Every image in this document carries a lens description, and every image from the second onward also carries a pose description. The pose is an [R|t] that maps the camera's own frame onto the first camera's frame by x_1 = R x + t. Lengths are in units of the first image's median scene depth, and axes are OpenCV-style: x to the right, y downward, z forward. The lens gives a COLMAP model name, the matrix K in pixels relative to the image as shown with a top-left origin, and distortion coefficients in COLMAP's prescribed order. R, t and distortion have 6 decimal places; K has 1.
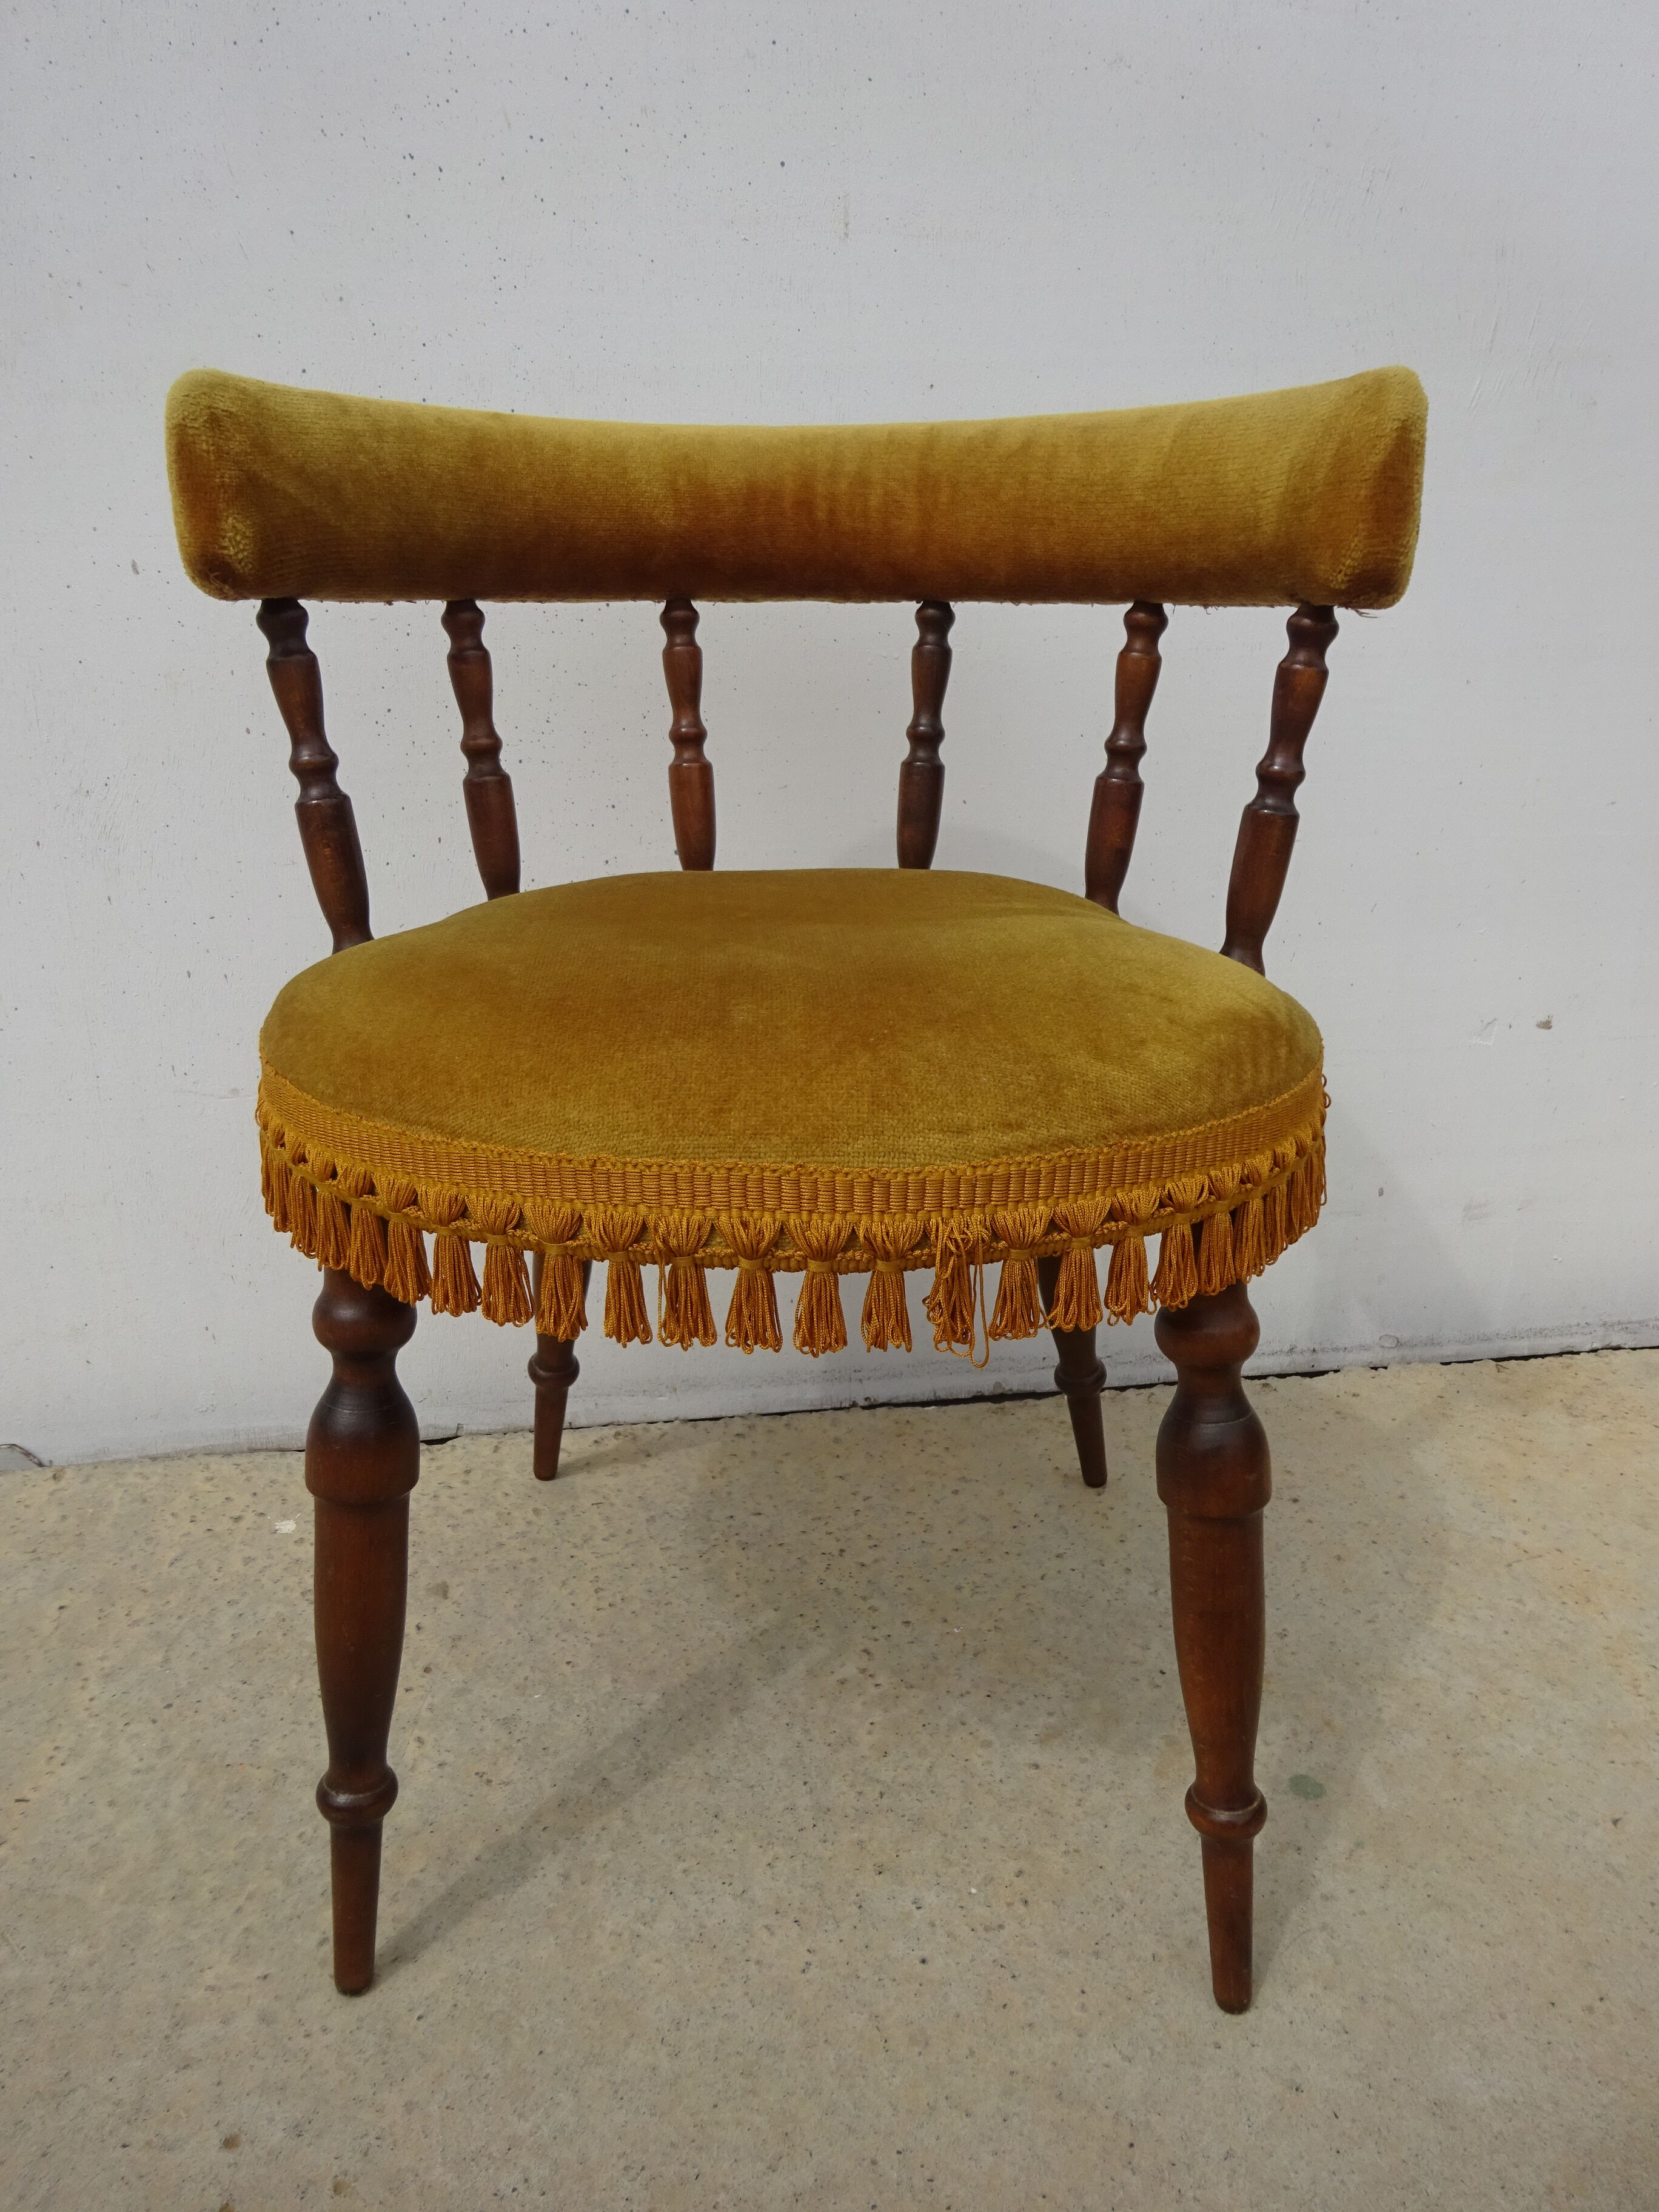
lens RADIAL K [[1547.3, 0, 829.5], [0, 1547.3, 1106.0], [0, 0, 1]] dist [0.000273, 0.001579]
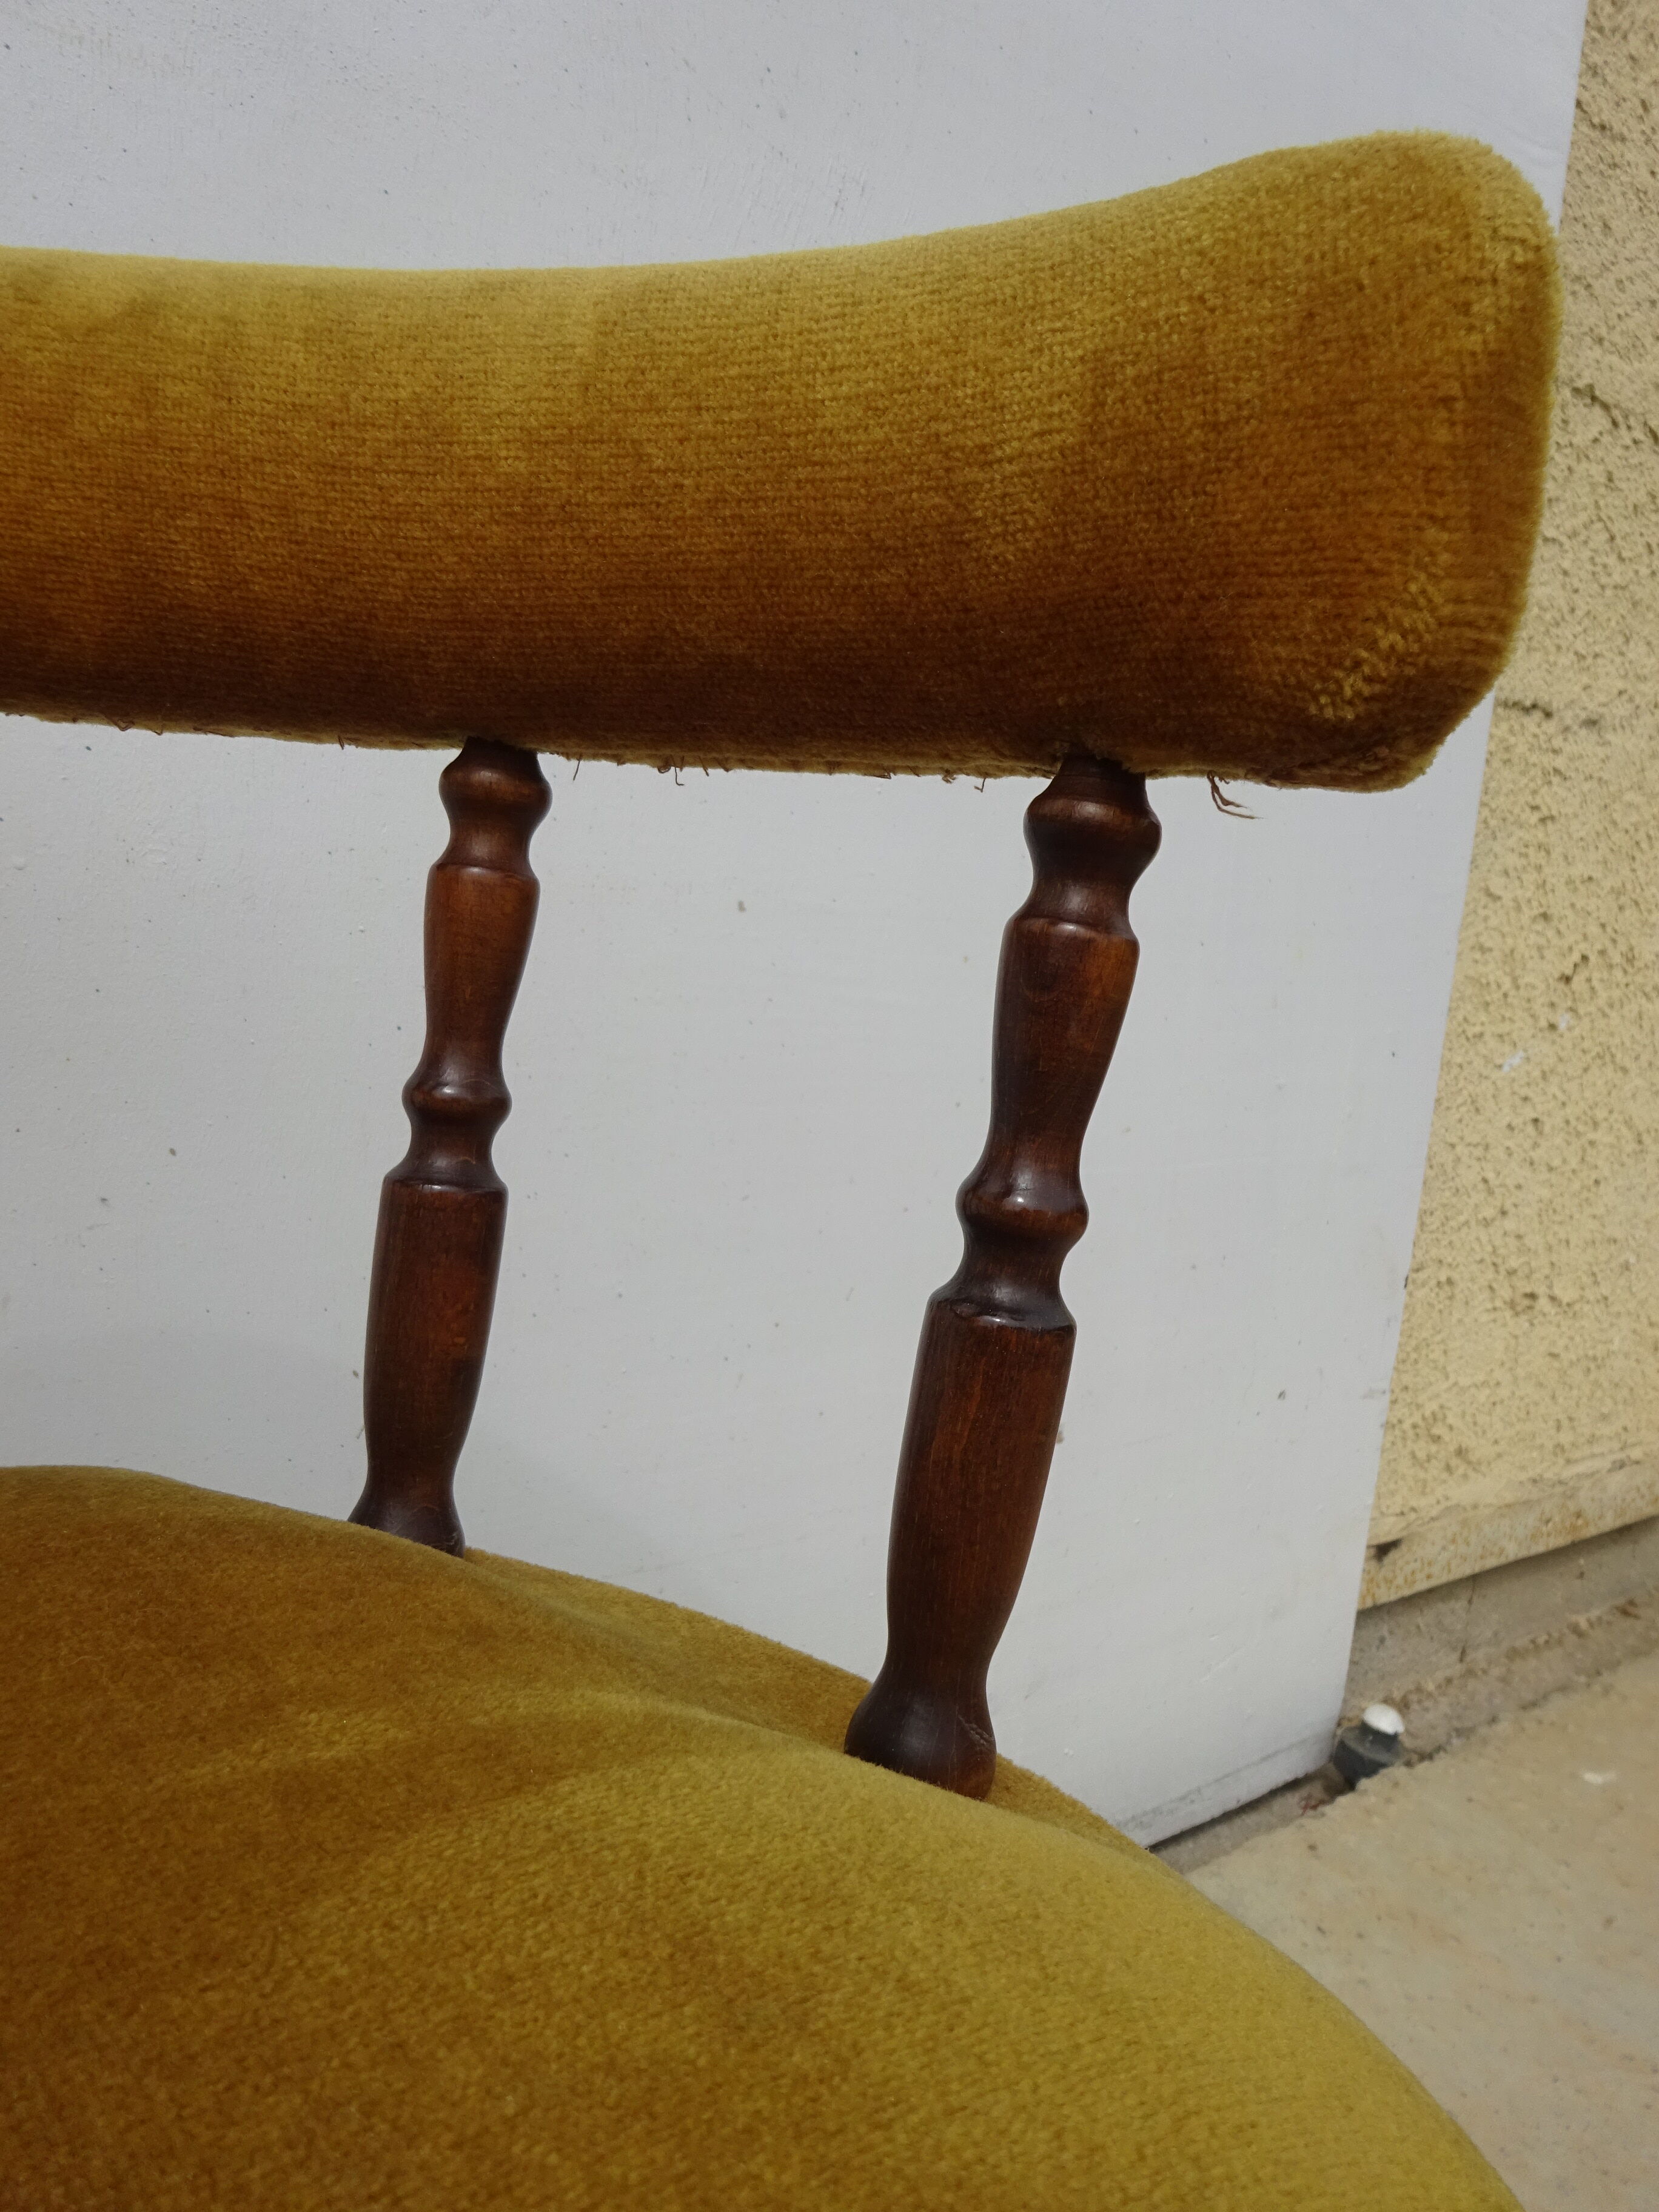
lens RADIAL K [[1641.8, 0, 829.5], [0, 1641.8, 1106.0], [0, 0, 1]] dist [-0.000808, -0.000511]
pose [[0.808834, -0.026332, 0.587447, 0.024211], [0.113889, 0.987096, -0.112564, -0.177956], [-0.576902, 0.157949, 0.801396, 0.629061]]
